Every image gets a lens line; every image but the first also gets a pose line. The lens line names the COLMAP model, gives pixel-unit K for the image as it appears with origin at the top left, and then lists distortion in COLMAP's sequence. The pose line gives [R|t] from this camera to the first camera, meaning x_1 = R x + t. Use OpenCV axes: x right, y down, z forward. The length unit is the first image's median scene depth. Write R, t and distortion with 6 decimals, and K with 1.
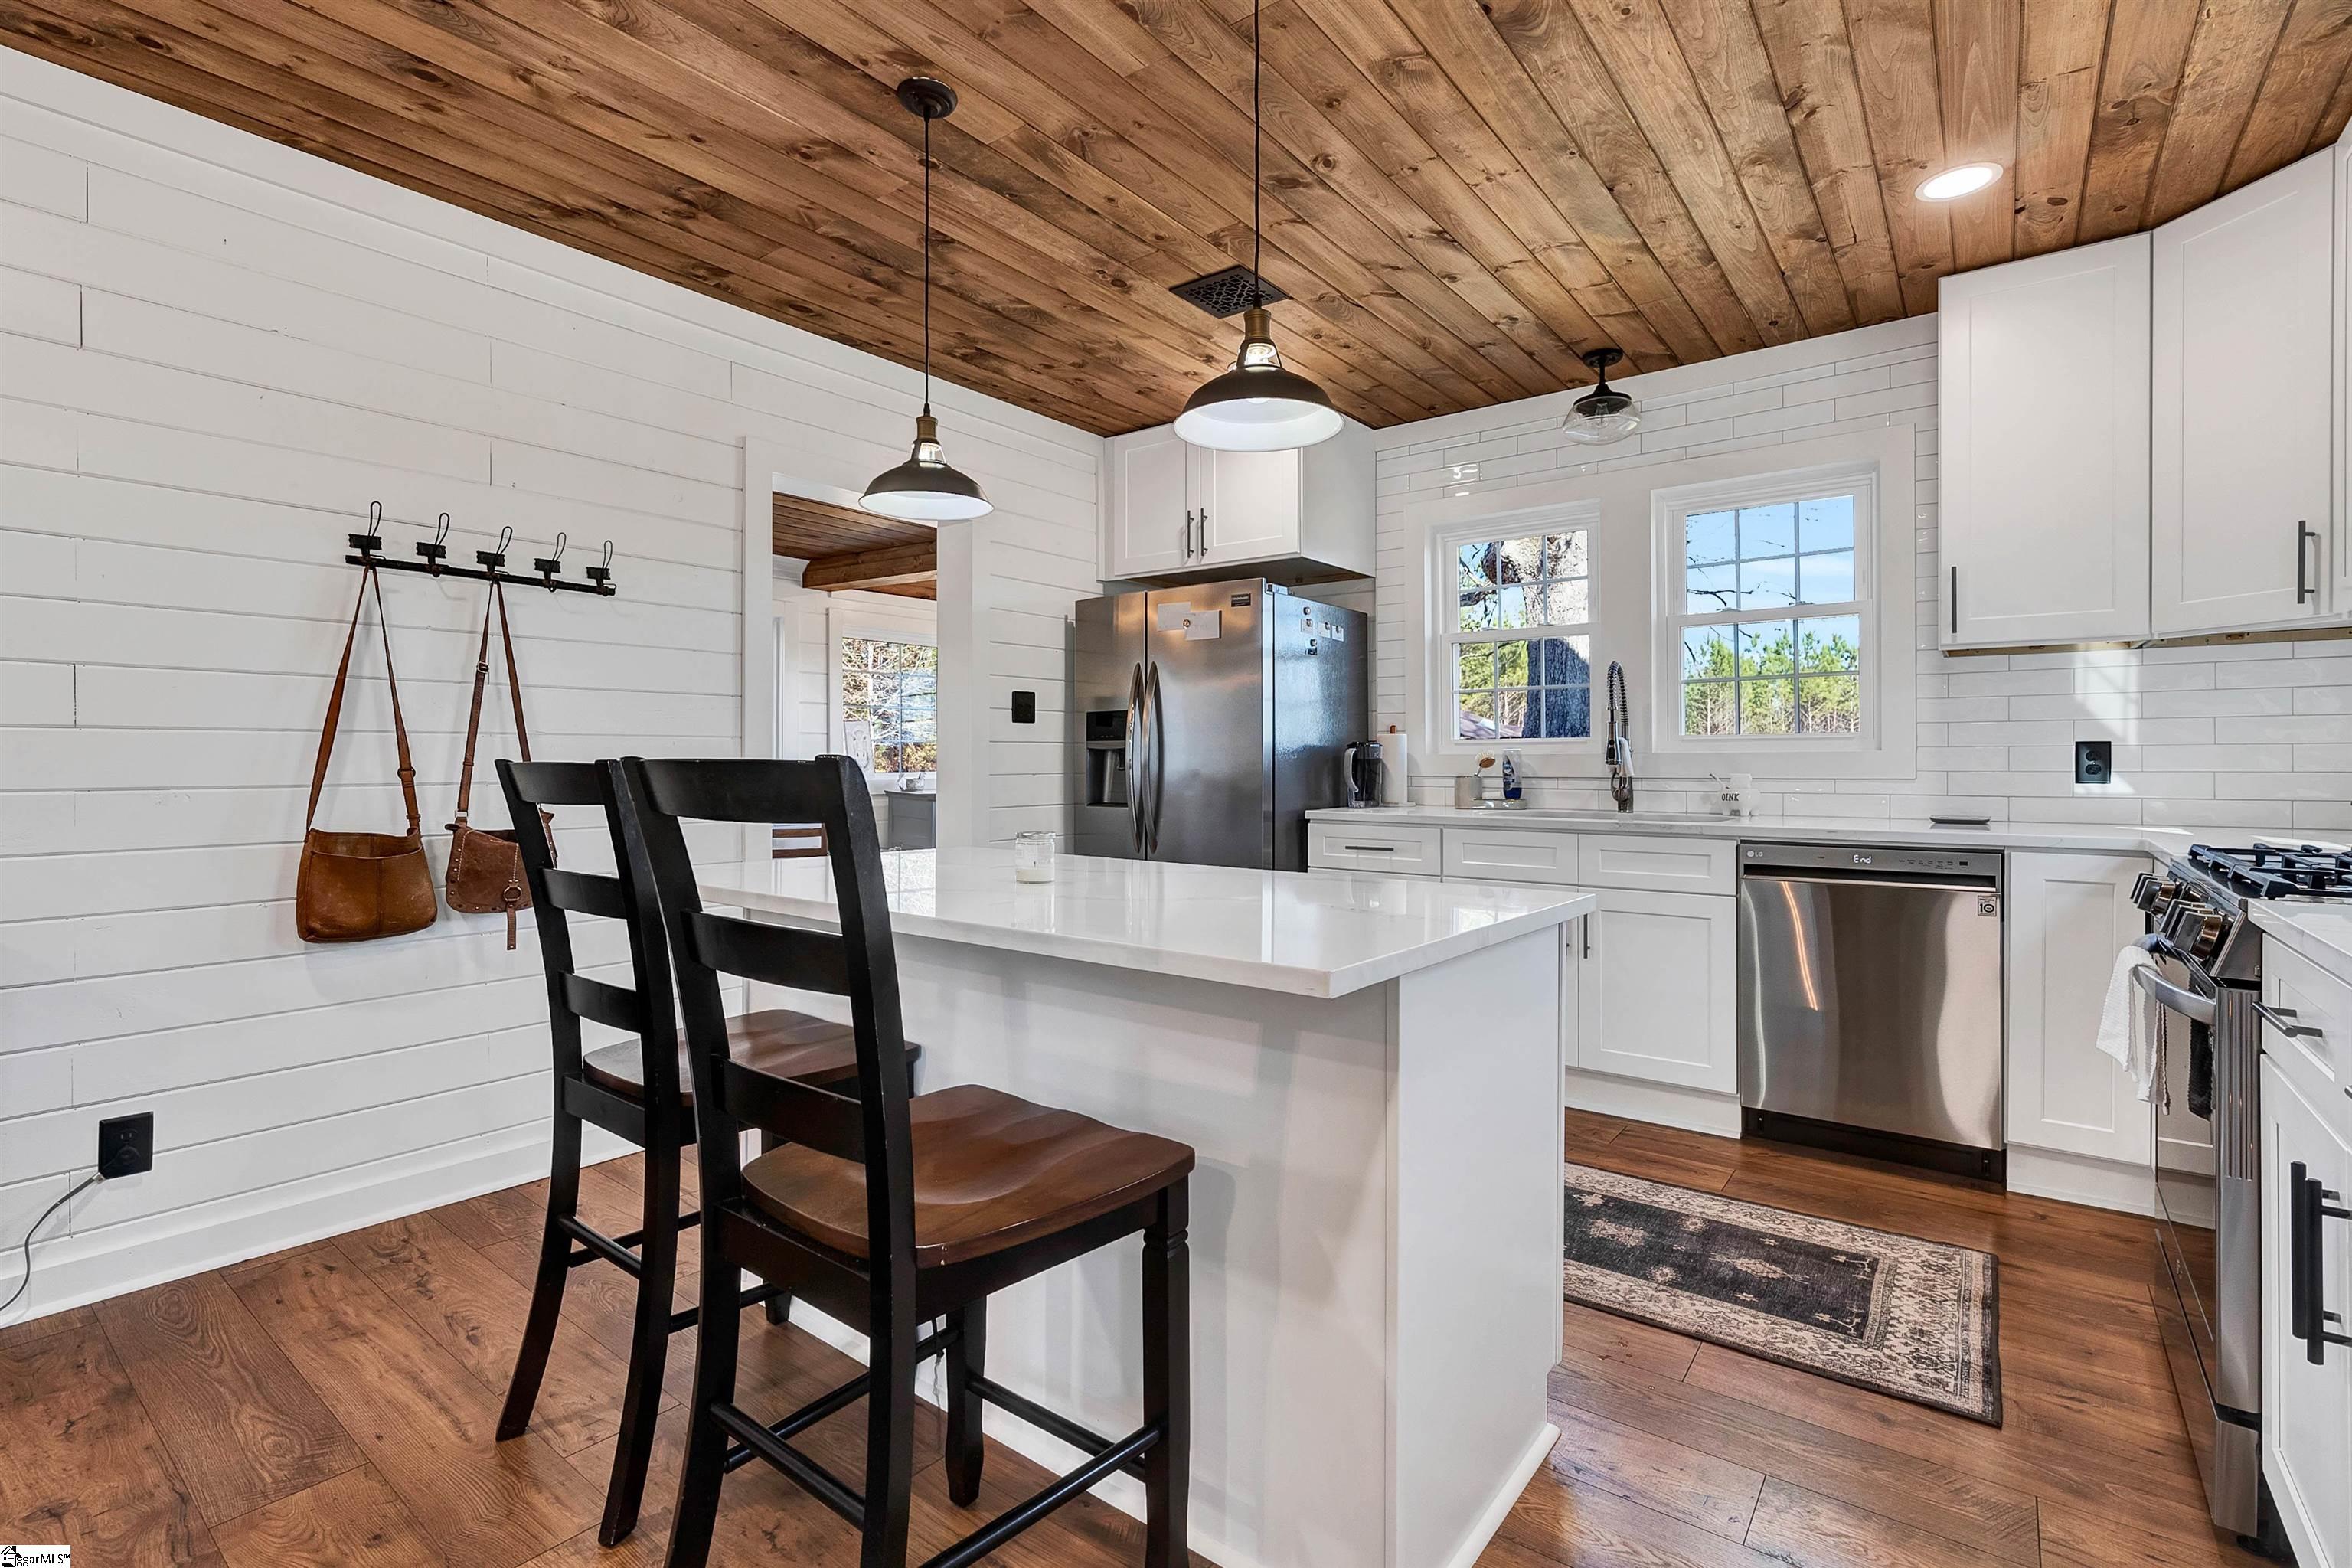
lens RADIAL K [[1057.6, 0, 1206.7], [0, 1057.6, 757.4], [0, 0, 1]] dist [-0.013925, 0.003994]
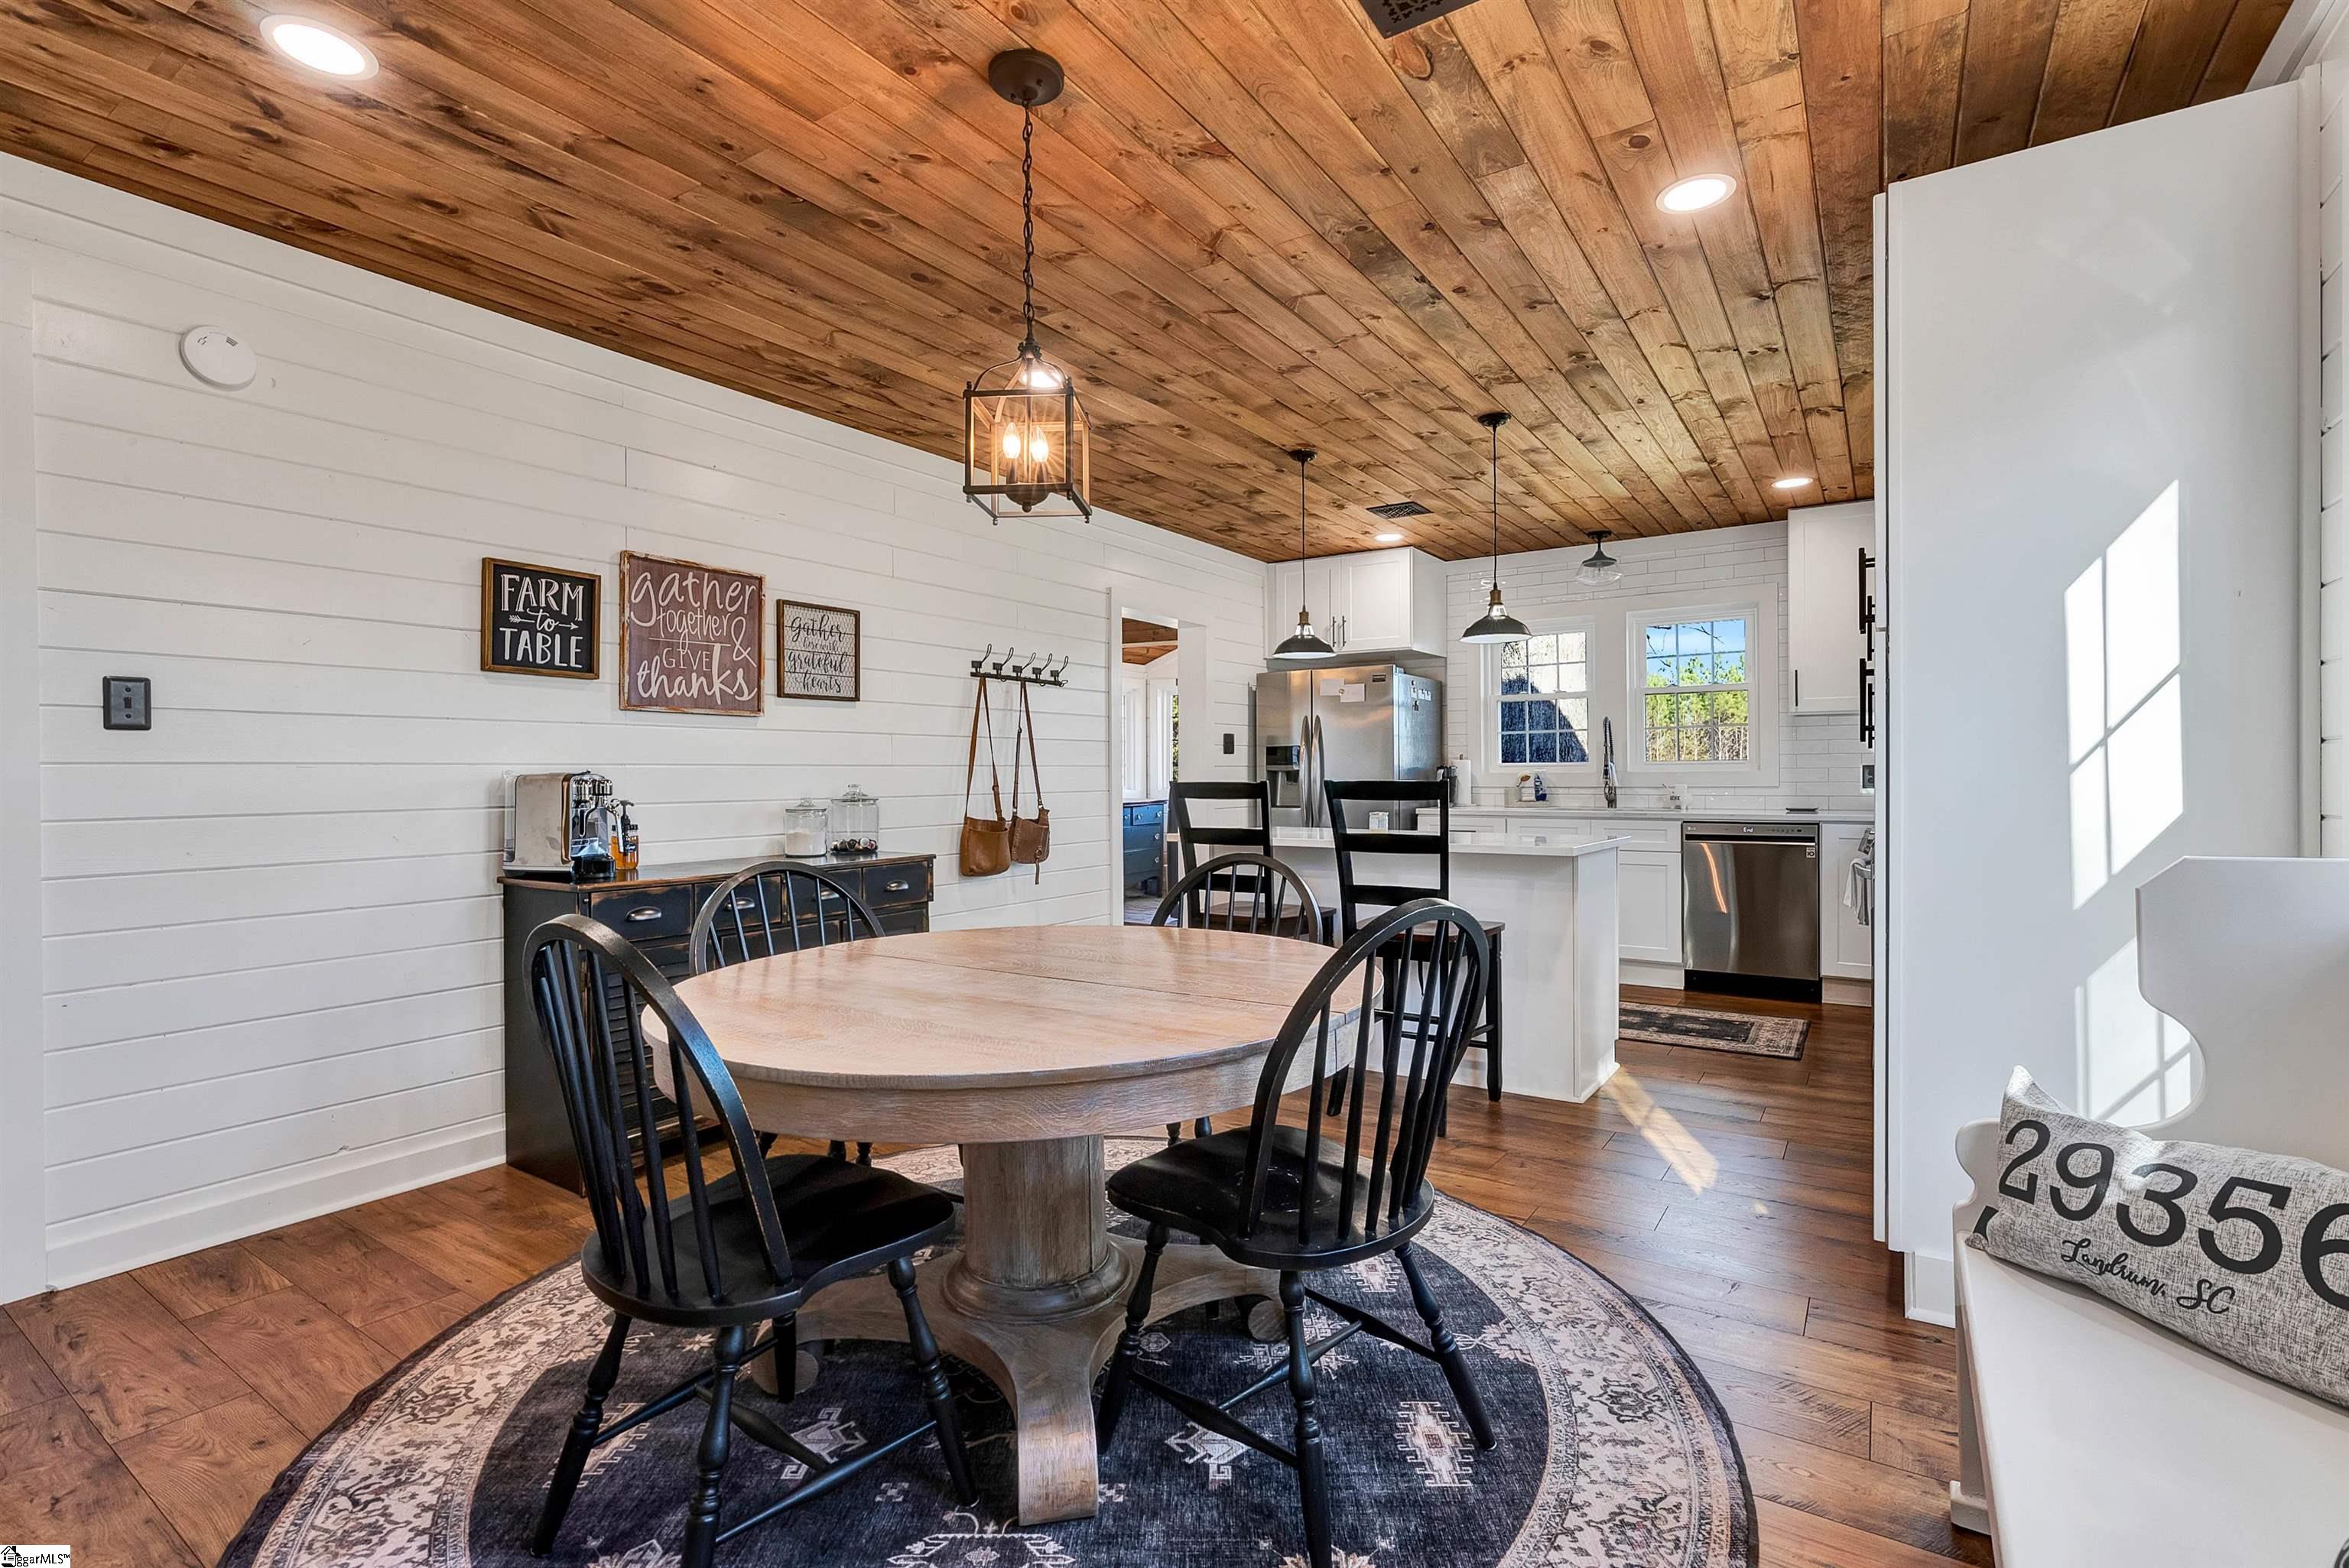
lens RADIAL K [[1056.2, 0, 1212.3], [0, 1056.2, 772.9], [0, 0, 1]] dist [-0.013925, 0.003994]
pose [[0.997492, -0.005459, 0.070567, -0.423931], [0.005386, 0.999985, 0.001222, -0.010089], [-0.070572, -0.000839, 0.997506, -0.739711]]
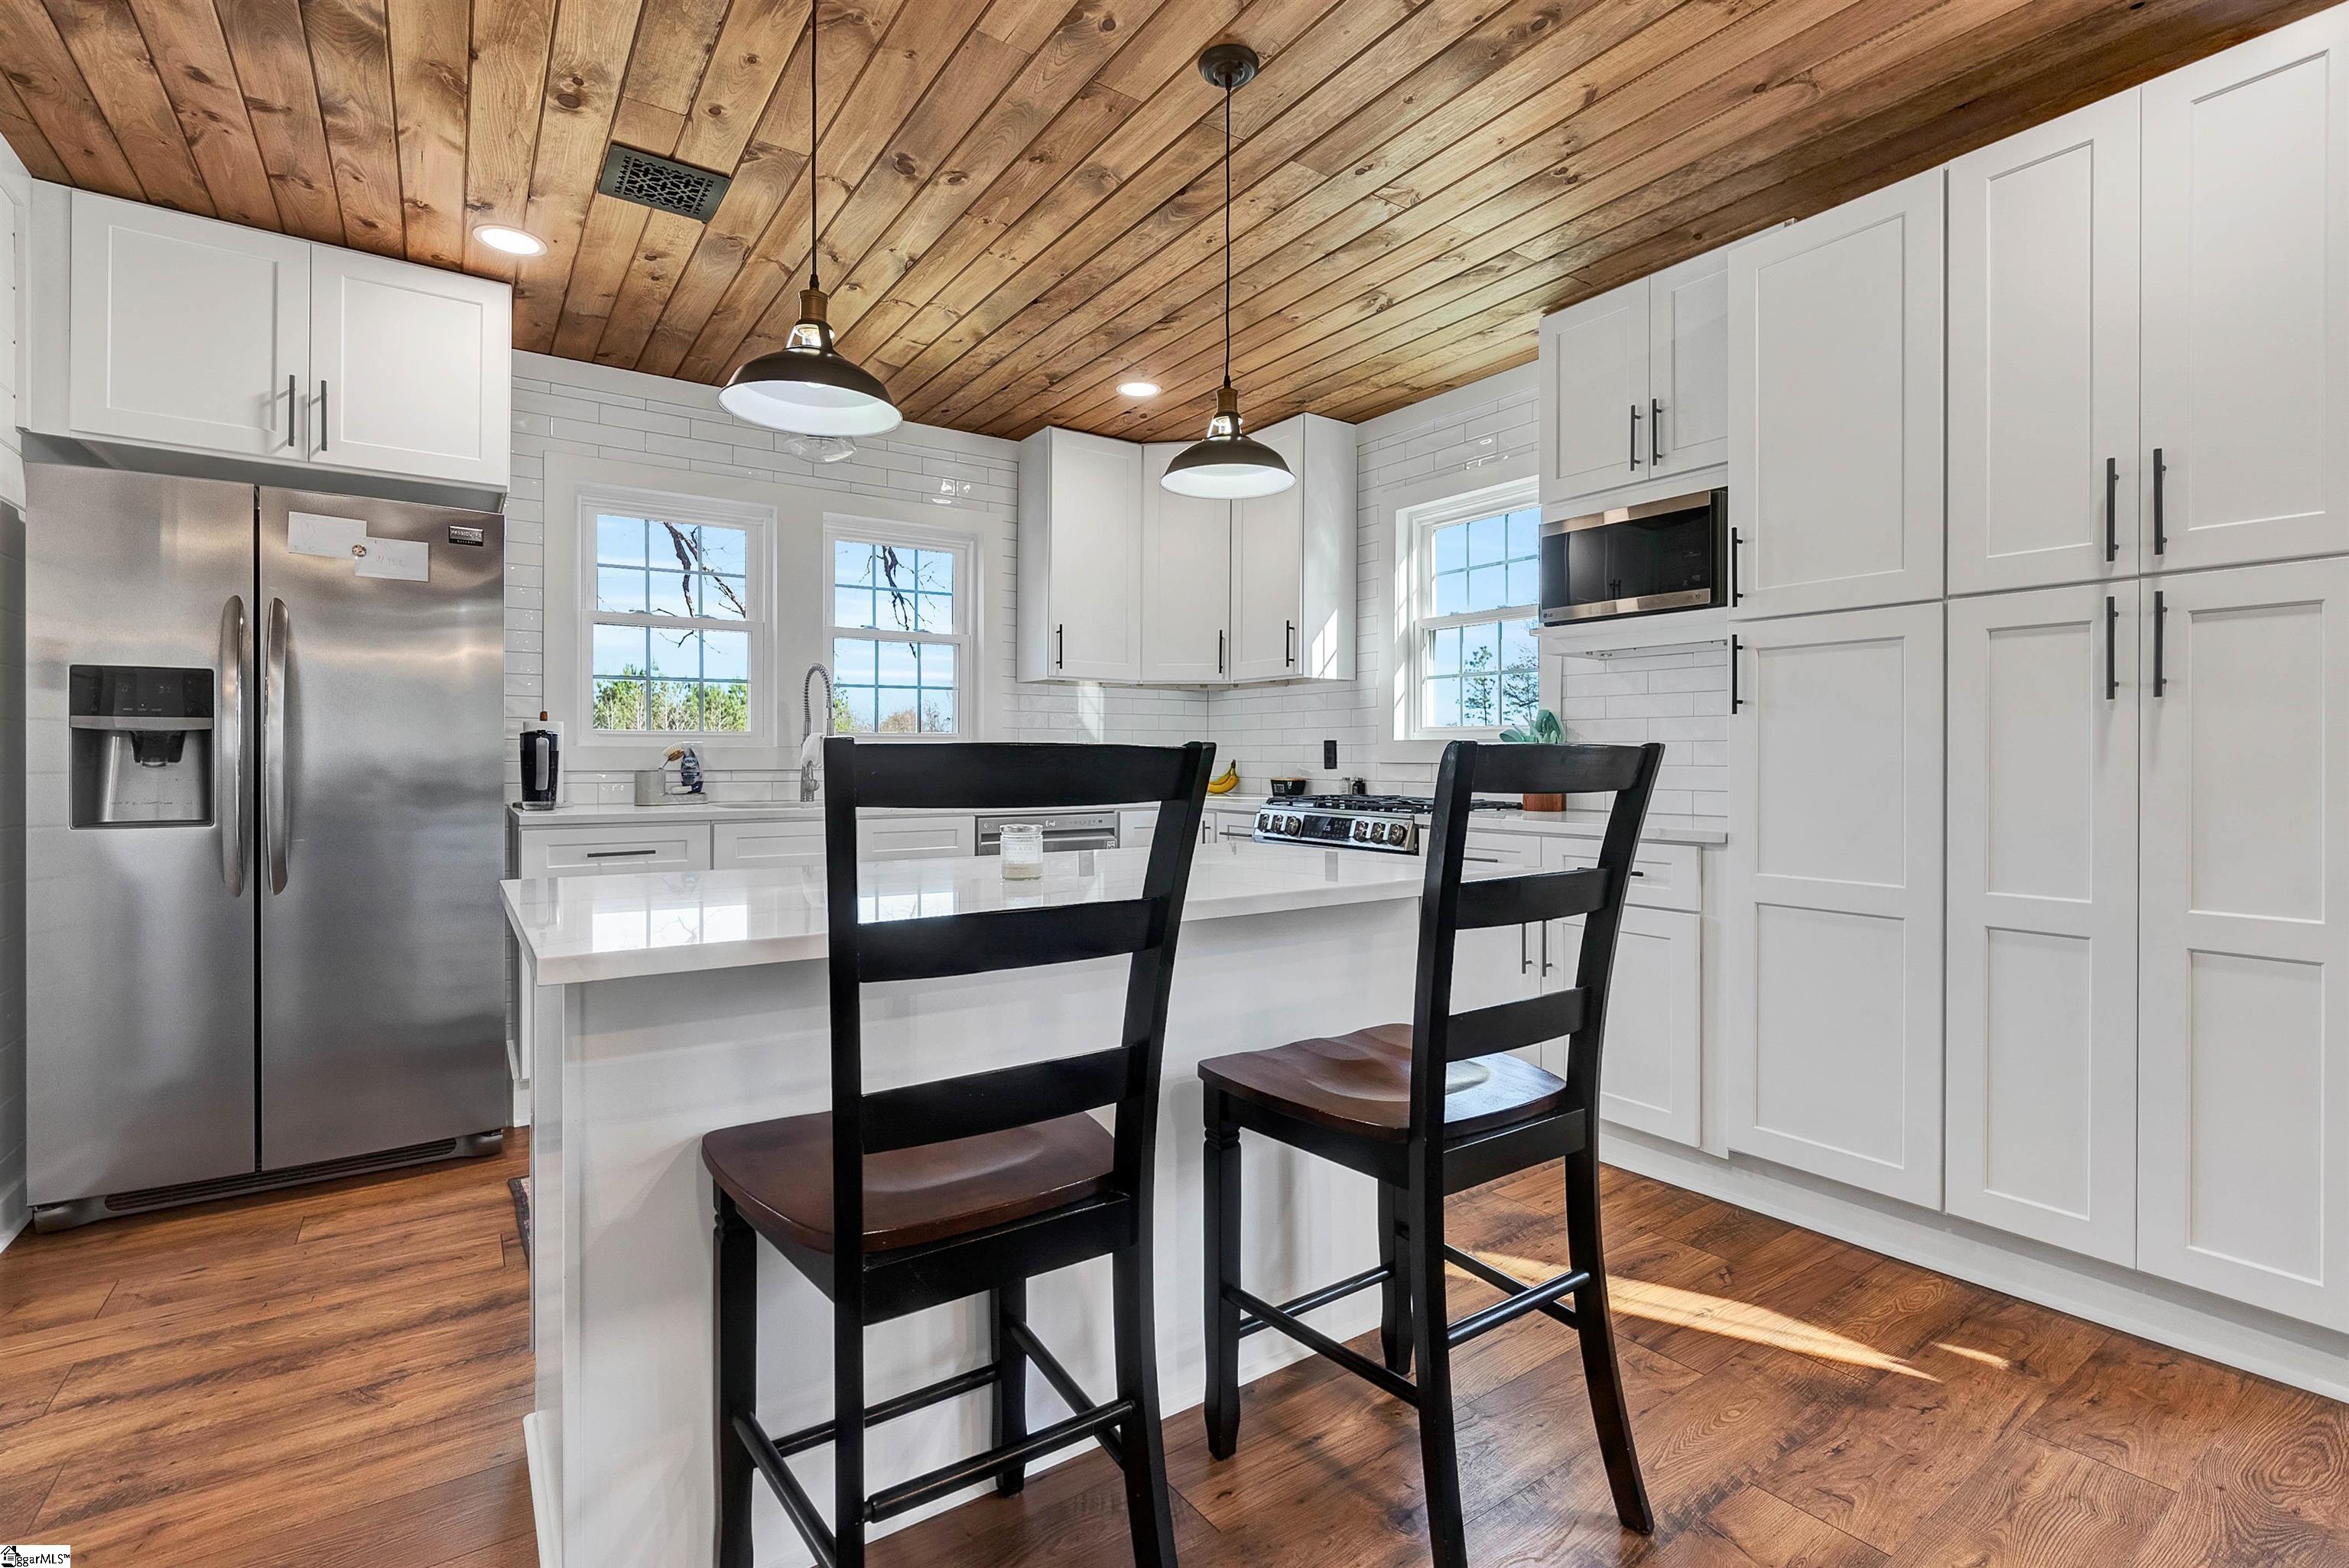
lens RADIAL K [[1056.2, 0, 1165.0], [0, 1056.2, 762.5], [0, 0, 1]] dist [-0.013925, 0.003994]
pose [[0.316904, -0.004296, 0.948448, -0.650036], [-0.003758, 0.999976, 0.005785, 0.005453], [-0.948450, -0.005397, 0.316880, 0.375528]]
